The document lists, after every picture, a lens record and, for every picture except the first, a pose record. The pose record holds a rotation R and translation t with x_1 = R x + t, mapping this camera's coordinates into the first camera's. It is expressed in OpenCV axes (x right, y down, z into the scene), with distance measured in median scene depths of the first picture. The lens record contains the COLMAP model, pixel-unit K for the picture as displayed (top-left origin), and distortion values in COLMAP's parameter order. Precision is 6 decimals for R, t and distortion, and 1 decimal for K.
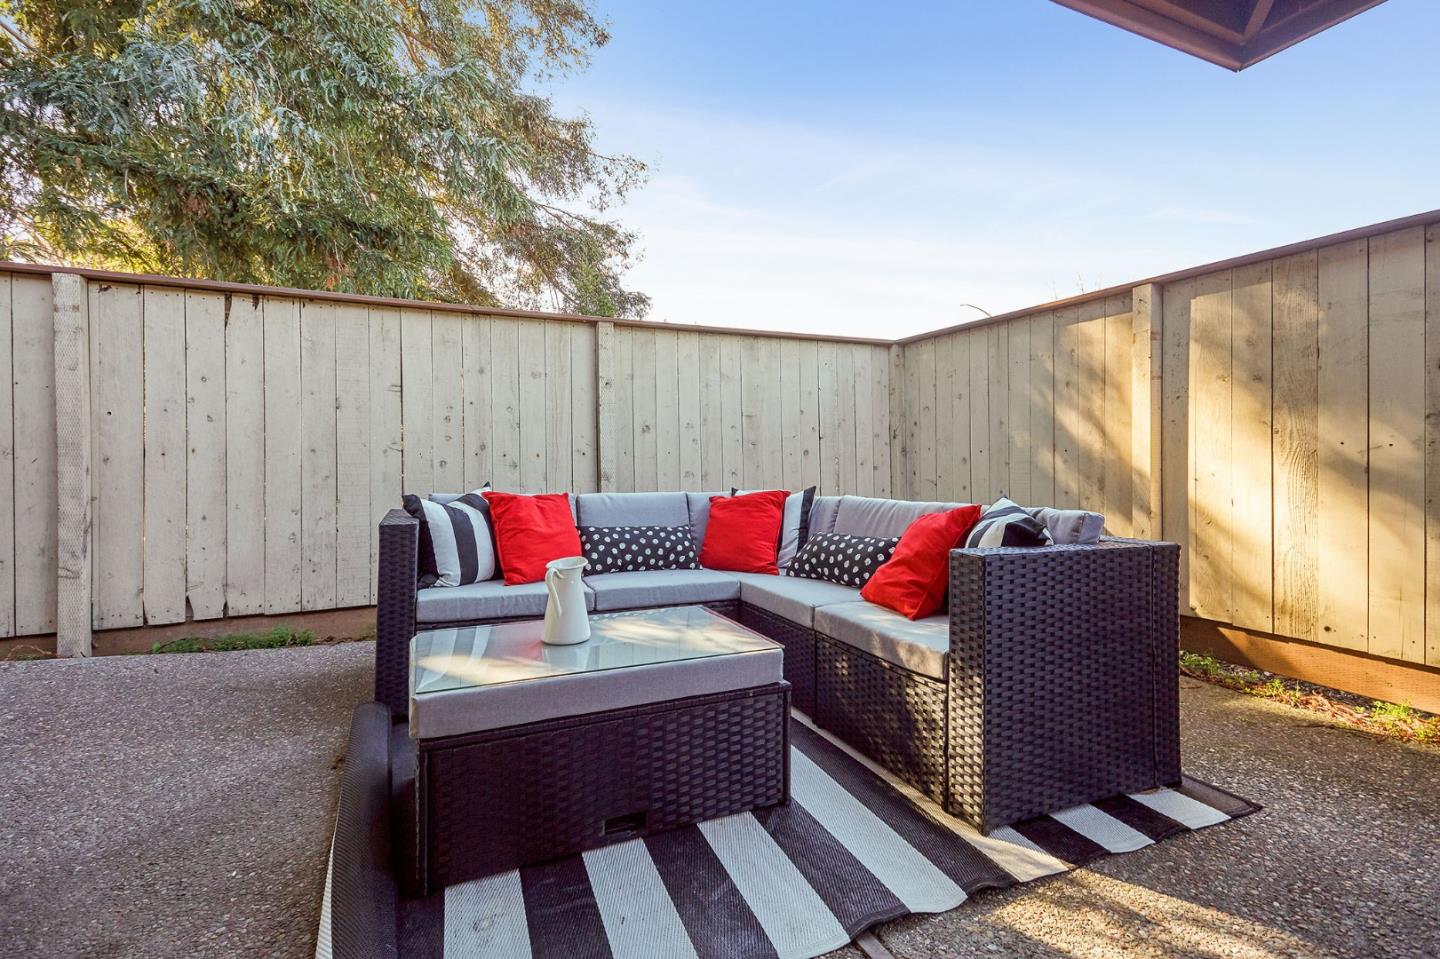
lens RADIAL K [[668.9, 0, 720.0], [0, 668.9, 479.5], [0, 0, 1]] dist [0.068539, -0.028633]
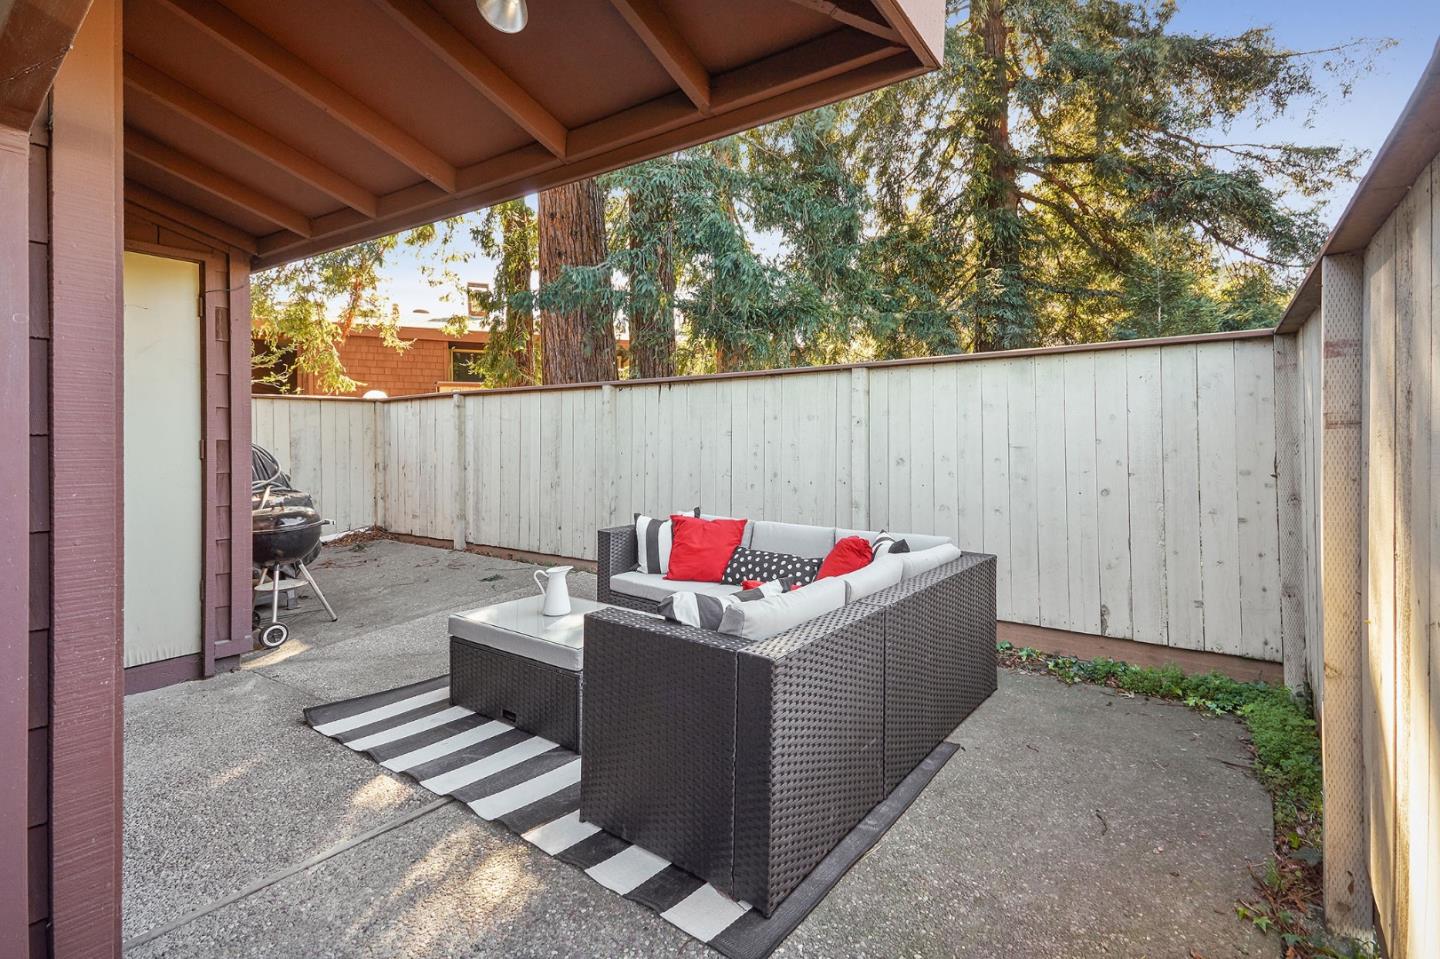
lens RADIAL K [[696.9, 0, 724.3], [0, 696.9, 443.3], [0, 0, 1]] dist [0.052530, 0.000038]
pose [[0.491690, 0.008845, -0.870725, 0.892543], [-0.026808, 0.999628, -0.004983, -0.114871], [0.870357, 0.025793, 0.491745, 0.278291]]
